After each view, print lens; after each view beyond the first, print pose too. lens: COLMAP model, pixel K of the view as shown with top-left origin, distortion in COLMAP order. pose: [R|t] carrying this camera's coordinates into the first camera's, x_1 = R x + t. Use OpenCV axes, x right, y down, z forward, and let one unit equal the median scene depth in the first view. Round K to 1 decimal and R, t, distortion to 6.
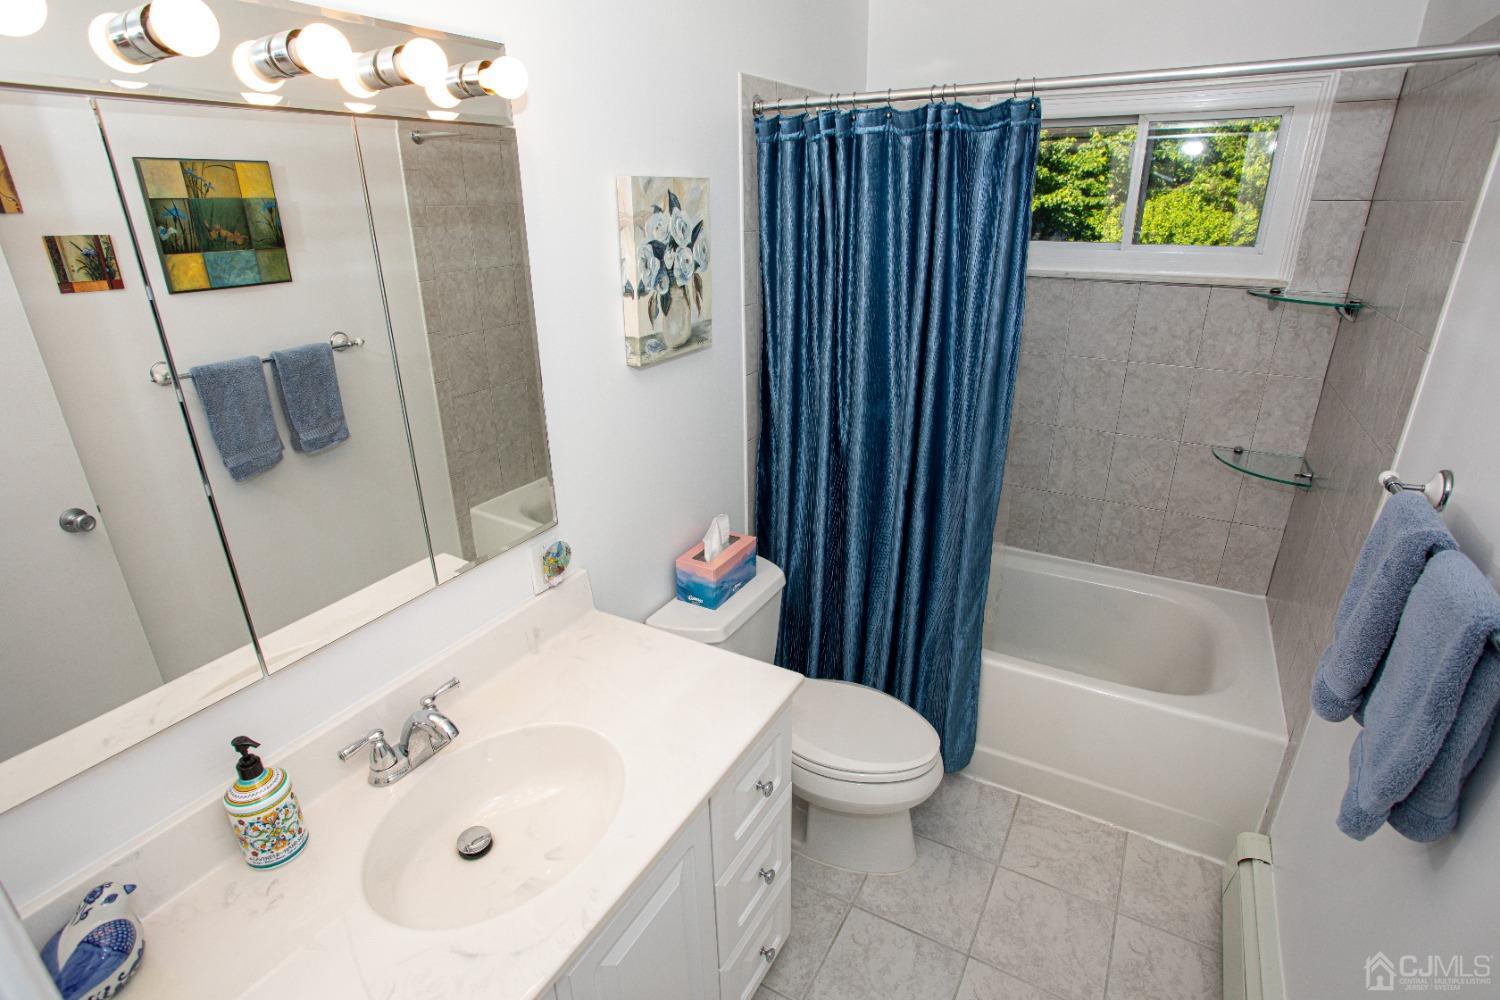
lens RADIAL K [[736.0, 0, 742.8], [0, 736.0, 496.4], [0, 0, 1]] dist [-0.075775, 0.032104]
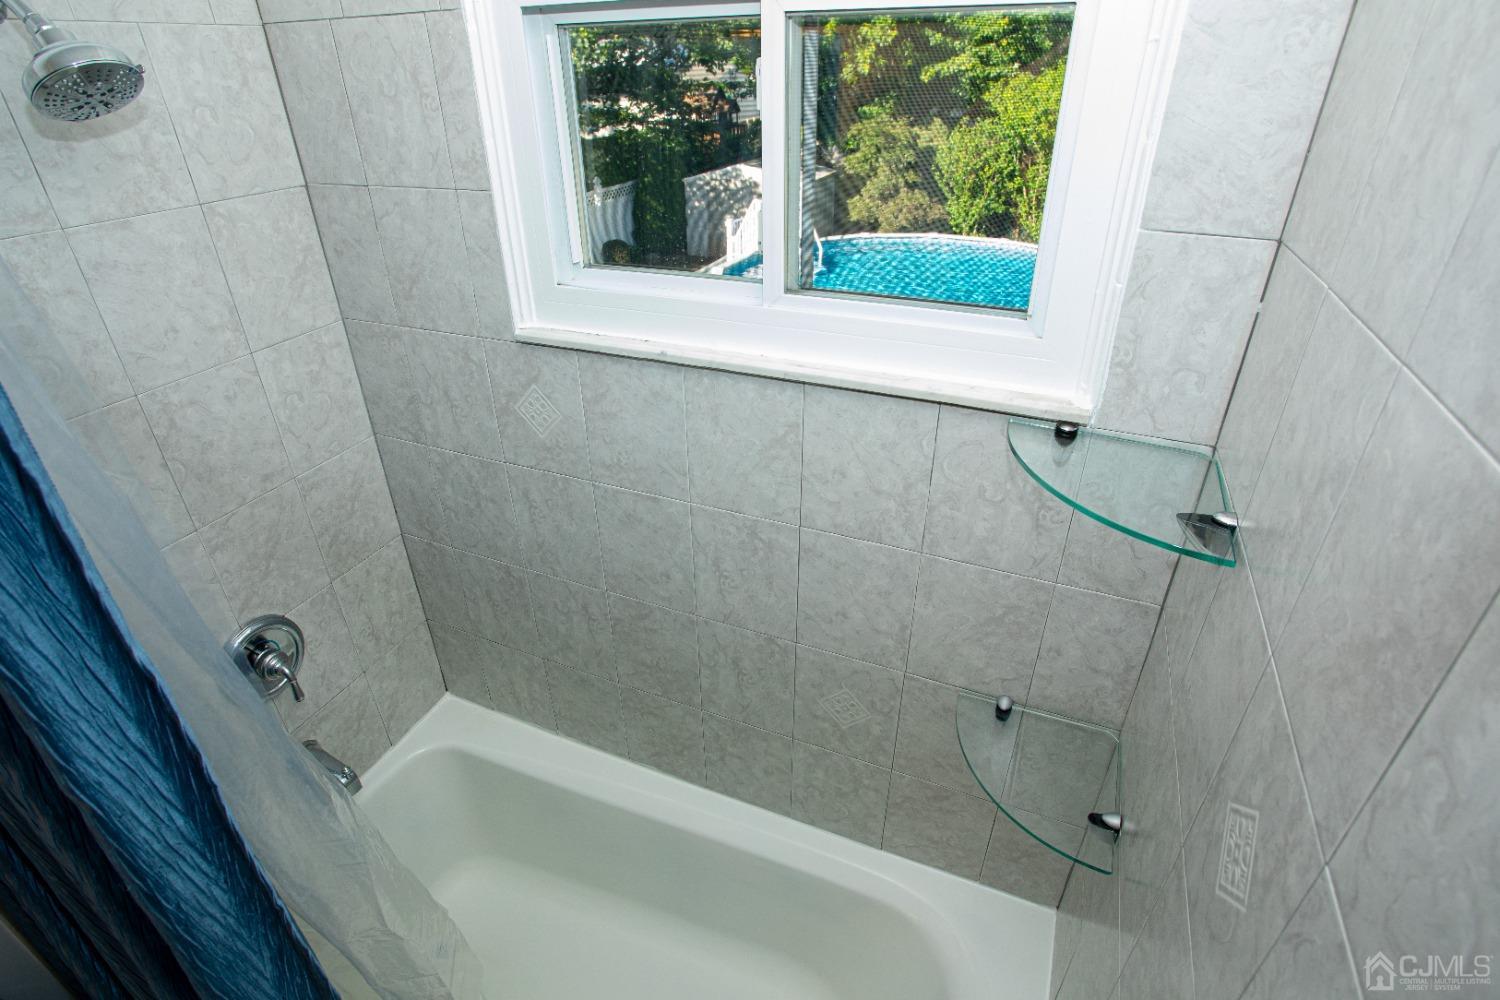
lens RADIAL K [[757.7, 0, 735.6], [0, 757.7, 494.1], [0, 0, 1]] dist [-0.091570, 0.047990]
pose [[0.992972, -0.059187, 0.102482, 0.502343], [0.044362, 0.988968, 0.141331, -0.325982], [-0.109716, -0.135791, 0.984644, 0.569023]]
